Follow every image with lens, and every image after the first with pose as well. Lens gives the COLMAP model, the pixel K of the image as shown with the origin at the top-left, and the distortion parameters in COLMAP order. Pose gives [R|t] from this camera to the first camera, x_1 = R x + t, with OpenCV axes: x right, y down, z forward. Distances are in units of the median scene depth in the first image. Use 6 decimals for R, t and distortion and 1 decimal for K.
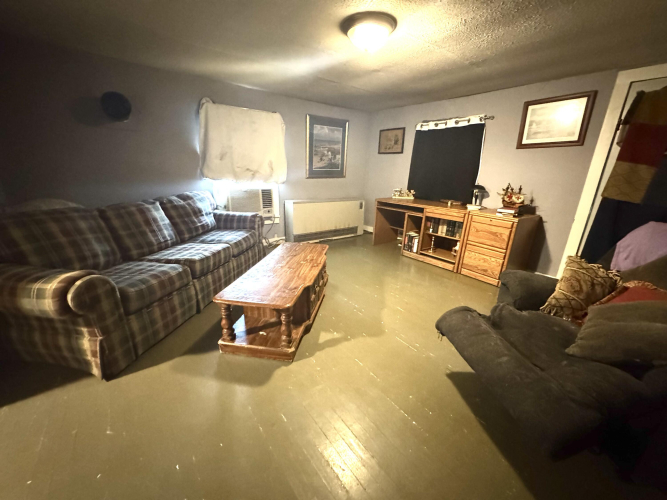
lens RADIAL K [[264.1, 0, 333.5], [0, 264.1, 250.0], [0, 0, 1]] dist [-0.001543, -0.000055]
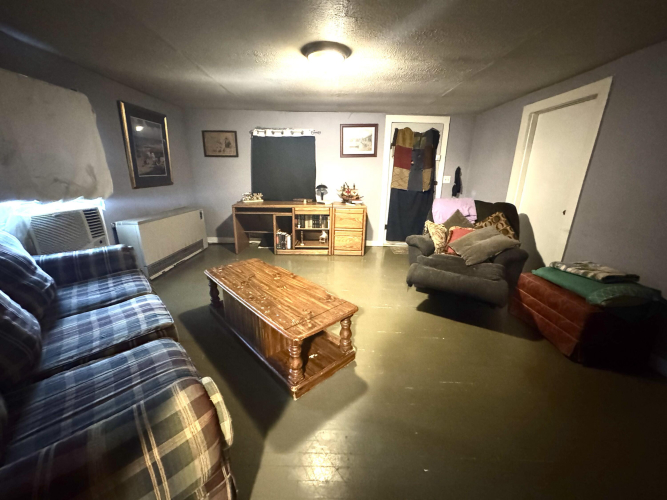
lens RADIAL K [[264.1, 0, 333.5], [0, 264.1, 250.0], [0, 0, 1]] dist [-0.001543, -0.000055]
pose [[0.620140, -0.239309, 0.747099, -0.412026], [0.239667, 0.964599, 0.110039, -0.064463], [-0.746984, 0.110815, 0.655541, 0.147333]]
